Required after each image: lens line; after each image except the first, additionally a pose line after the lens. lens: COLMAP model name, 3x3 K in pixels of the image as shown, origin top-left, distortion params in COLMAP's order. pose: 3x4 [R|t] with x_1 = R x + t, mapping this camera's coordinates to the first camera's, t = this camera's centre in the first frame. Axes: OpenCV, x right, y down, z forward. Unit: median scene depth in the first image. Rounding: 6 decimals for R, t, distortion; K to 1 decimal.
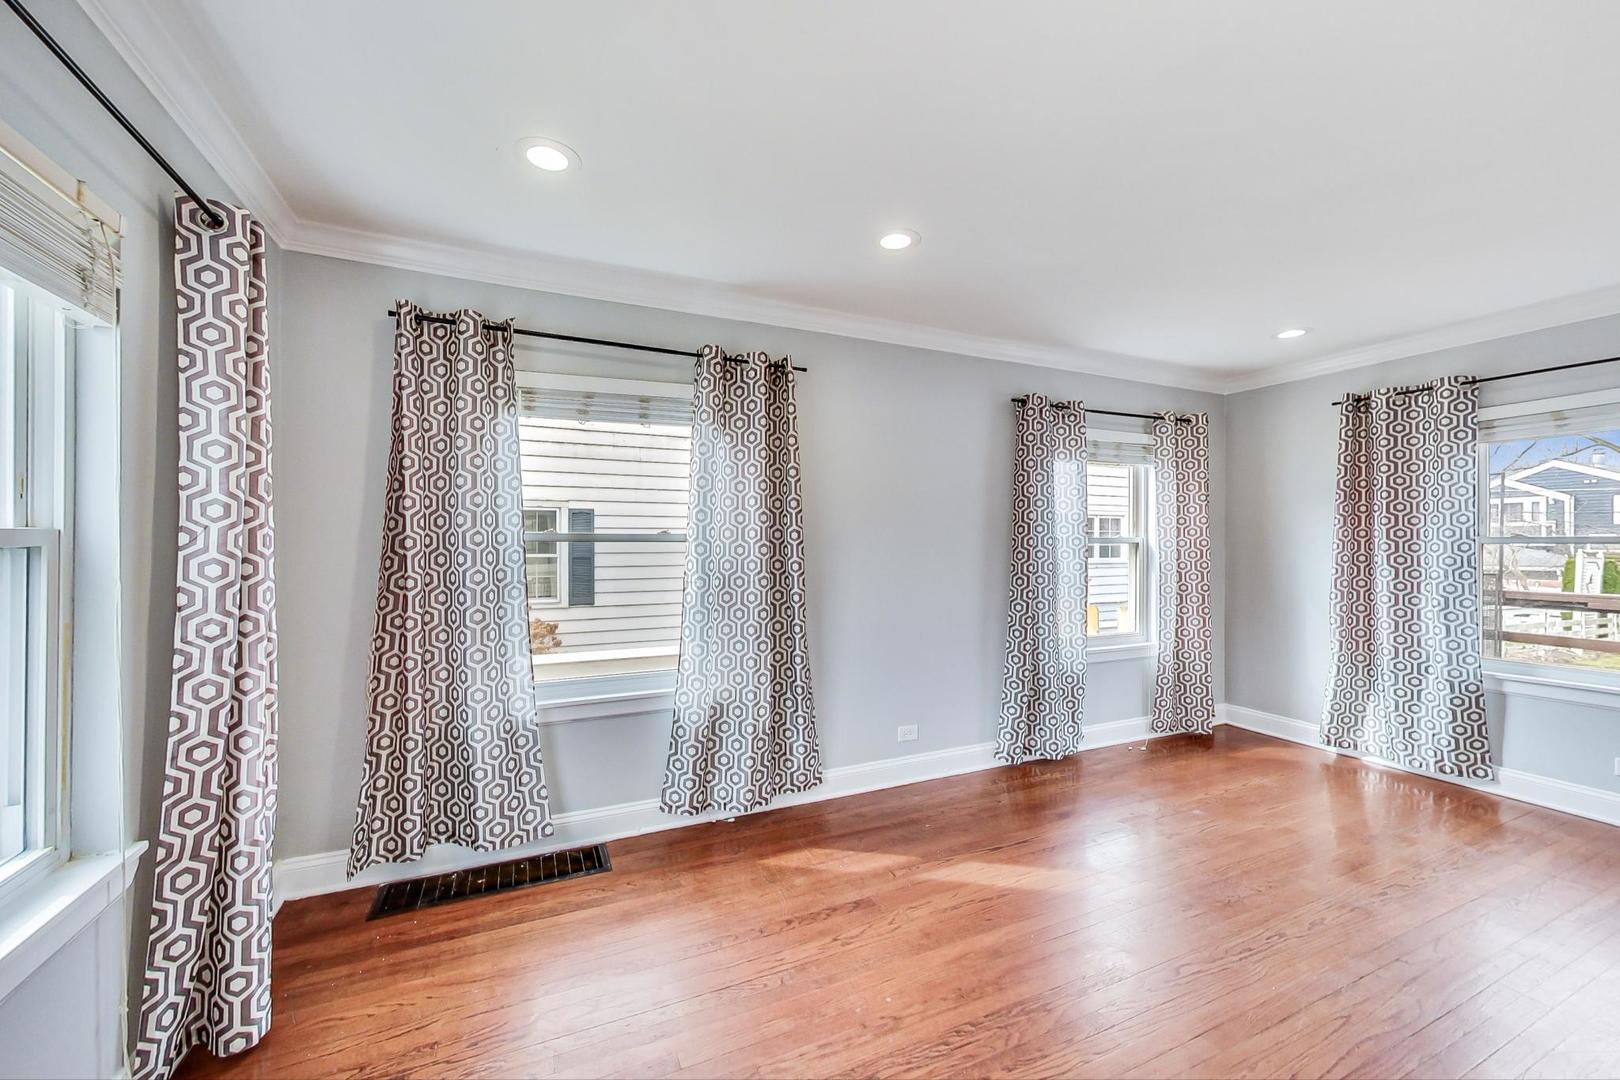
lens RADIAL K [[626.1, 0, 814.2], [0, 626.1, 536.3], [0, 0, 1]] dist [-0.002202, 0.000473]
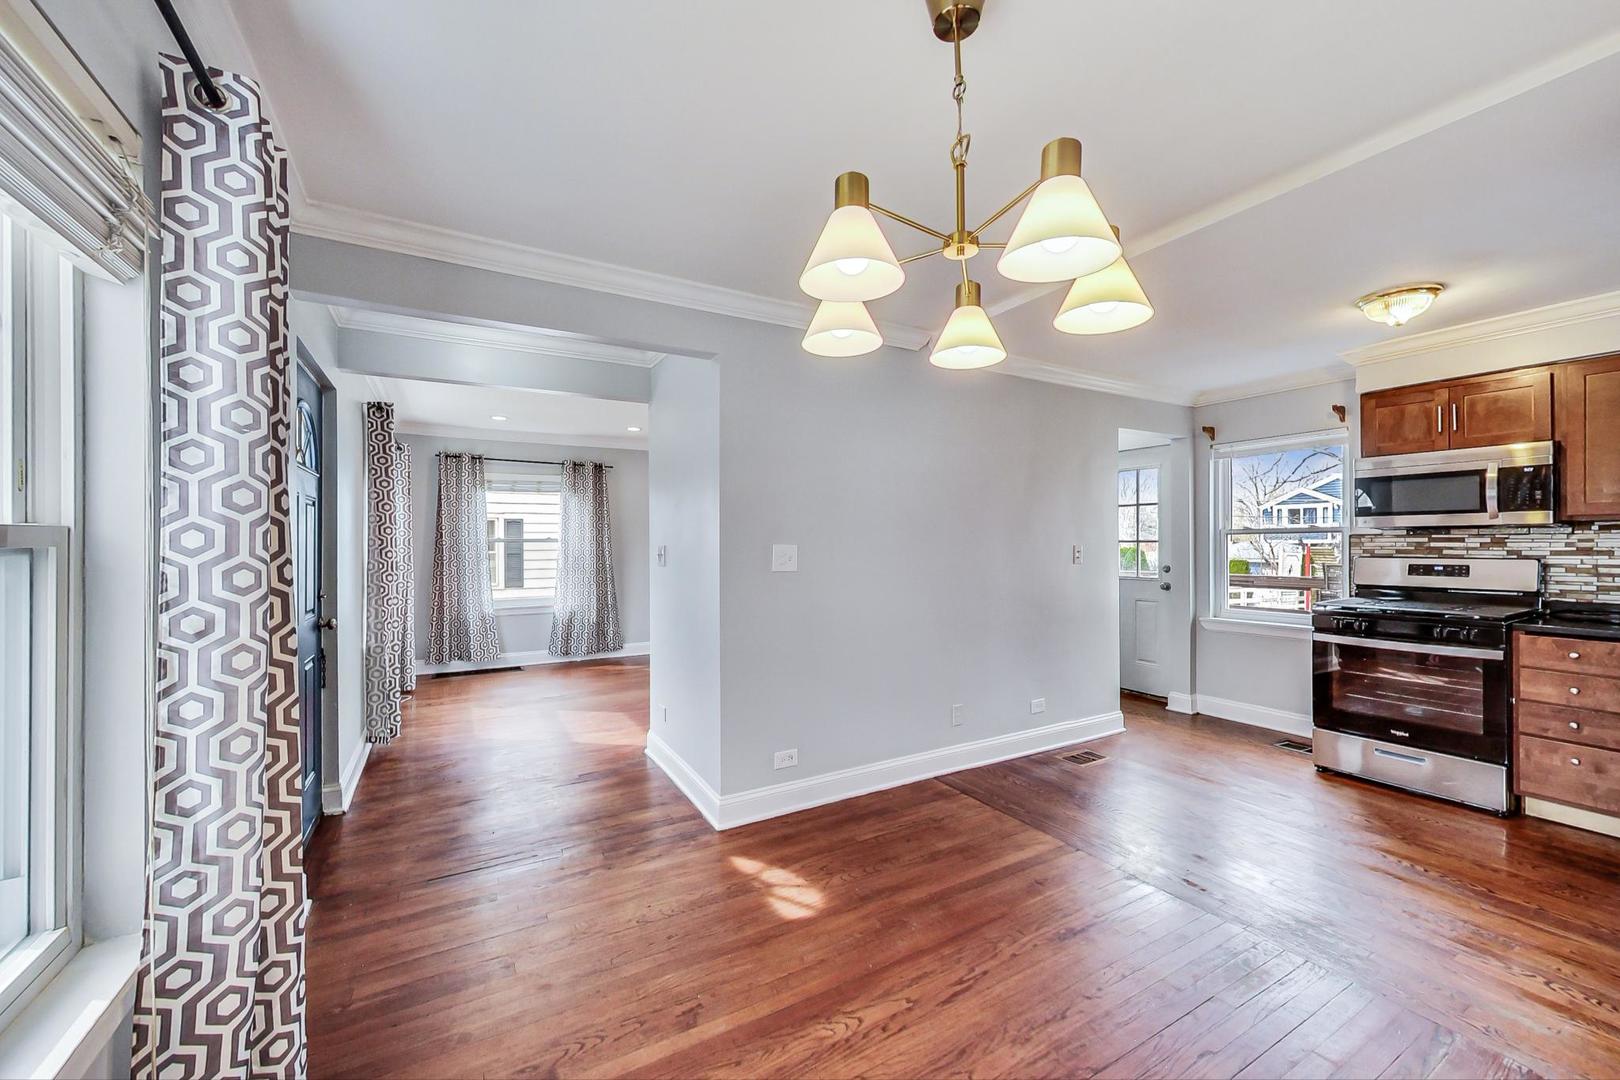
lens RADIAL K [[626.1, 0, 809.9], [0, 626.1, 541.8], [0, 0, 1]] dist [-0.002202, 0.000473]
pose [[0.996511, -0.003267, 0.083398, 0.546489], [0.002559, 0.999960, 0.008594, -0.009544], [-0.083423, -0.008351, 0.996479, -1.434193]]
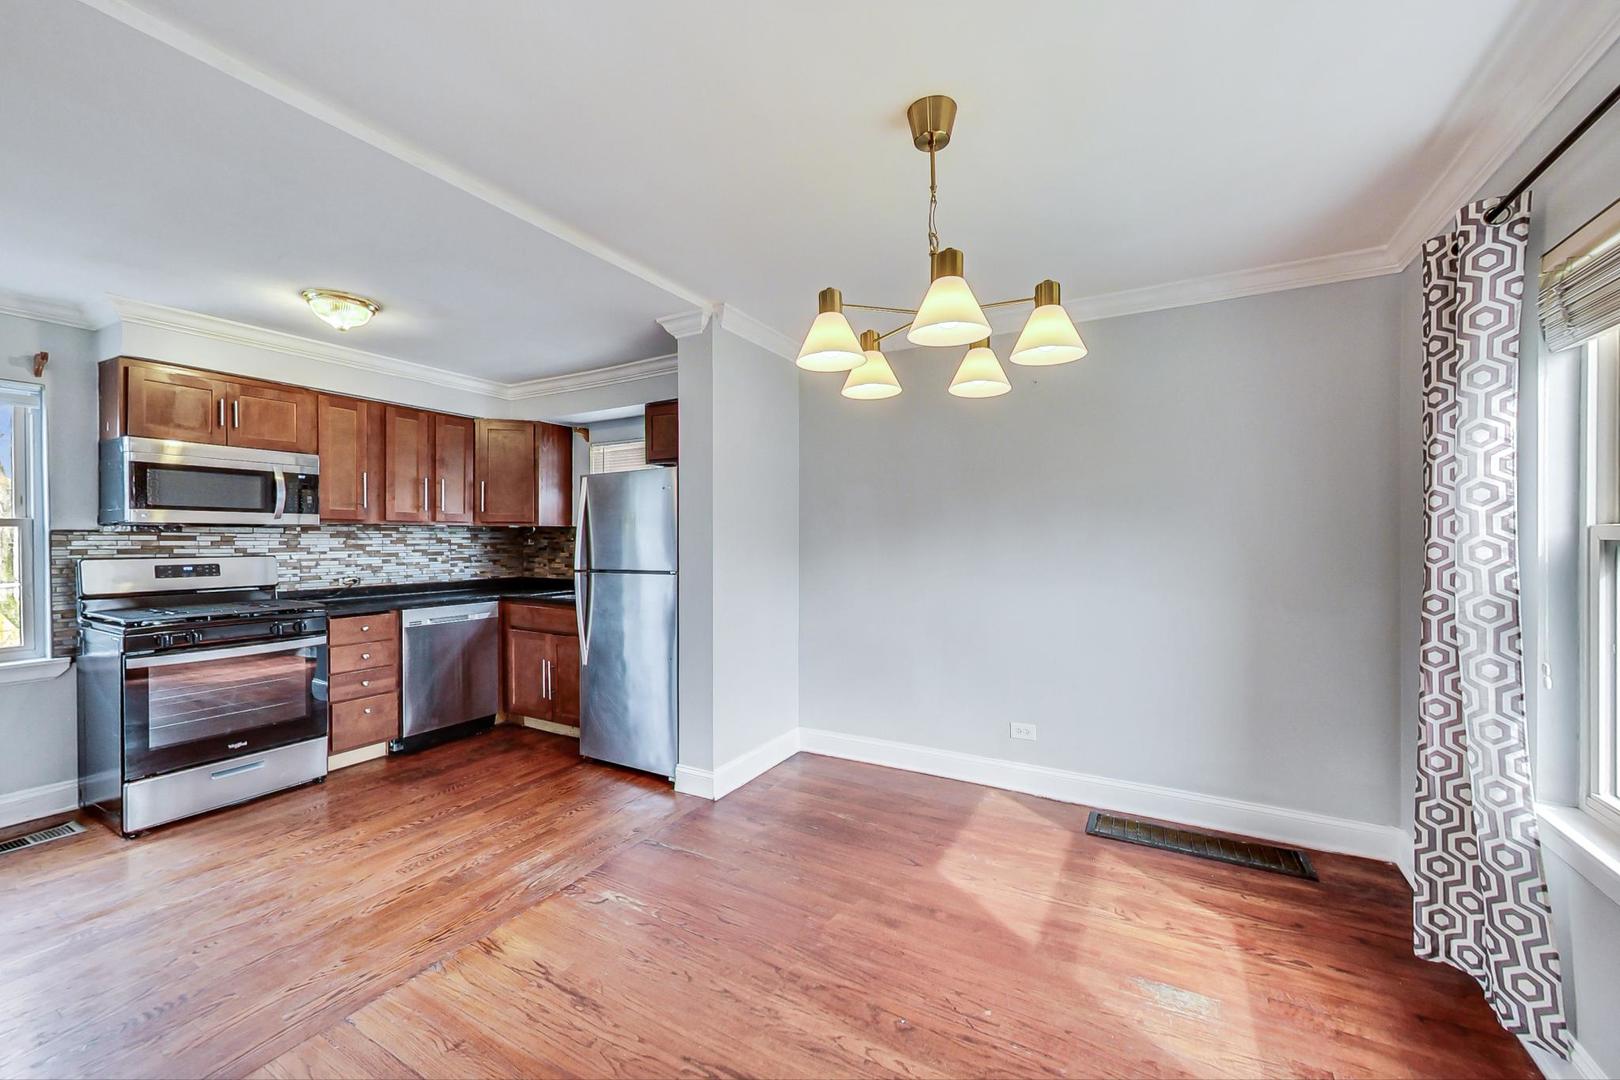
lens RADIAL K [[626.1, 0, 814.5], [0, 626.1, 545.0], [0, 0, 1]] dist [-0.002202, 0.000473]
pose [[-0.593676, -0.003710, 0.804696, -1.849026], [-0.005583, 0.999984, 0.000492, 0.130618], [-0.804685, -0.004201, -0.593687, 6.461378]]
